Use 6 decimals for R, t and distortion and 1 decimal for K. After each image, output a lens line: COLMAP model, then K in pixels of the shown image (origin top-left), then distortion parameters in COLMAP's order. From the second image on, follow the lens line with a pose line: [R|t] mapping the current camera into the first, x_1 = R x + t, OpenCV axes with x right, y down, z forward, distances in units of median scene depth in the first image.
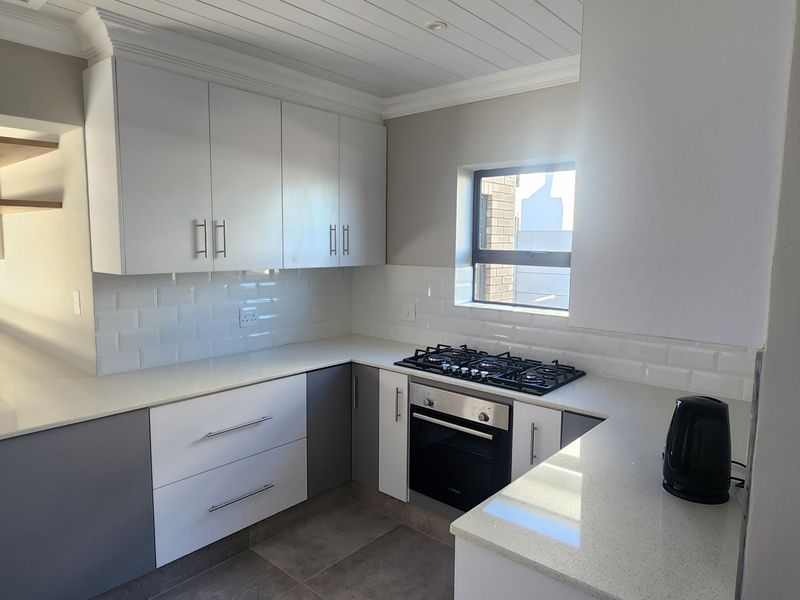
lens RADIAL K [[529.9, 0, 401.6], [0, 529.9, 301.3], [0, 0, 1]] dist [0.000326, 0.000807]
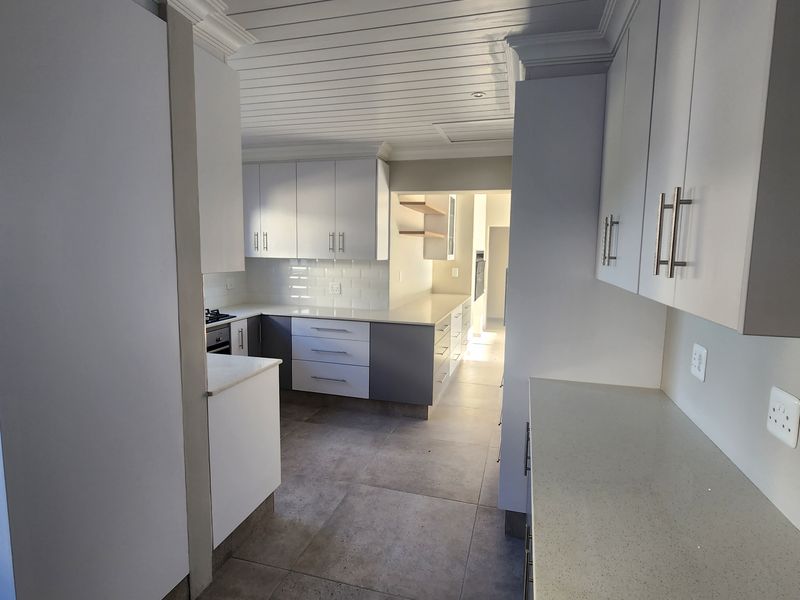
lens RADIAL K [[433.8, 0, 405.3], [0, 433.8, 300.5], [0, 0, 1]] dist [-0.009871, -0.000239]
pose [[-0.454614, -0.123822, 0.882040, -1.381868], [0.078051, 0.980942, 0.177934, -0.119217], [-0.887262, 0.149735, -0.436286, 1.045085]]
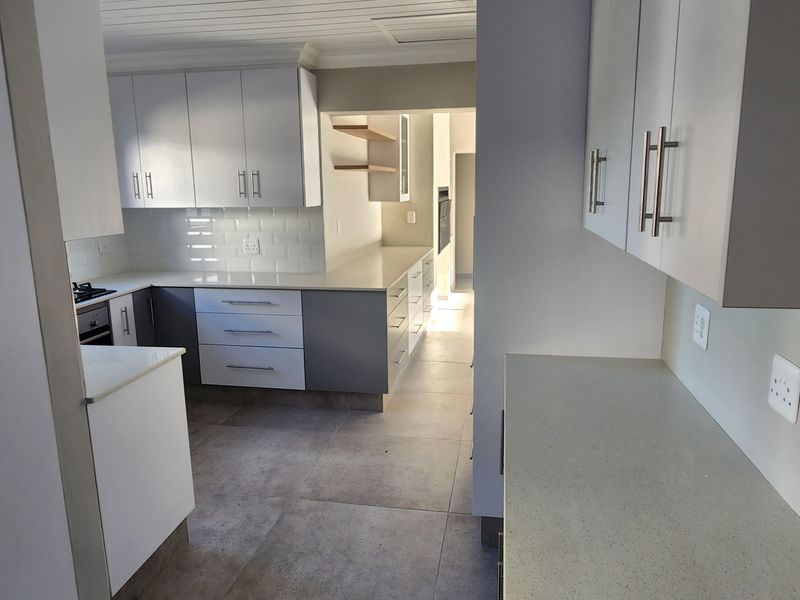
lens RADIAL K [[577.5, 0, 405.5], [0, 577.5, 300.7], [0, 0, 1]] dist [-0.008528, -0.003135]
pose [[-0.542466, -0.172877, 0.822097, -1.407291], [0.100026, 0.958343, 0.267531, -0.138919], [-0.834101, 0.227357, -0.502577, 1.046968]]
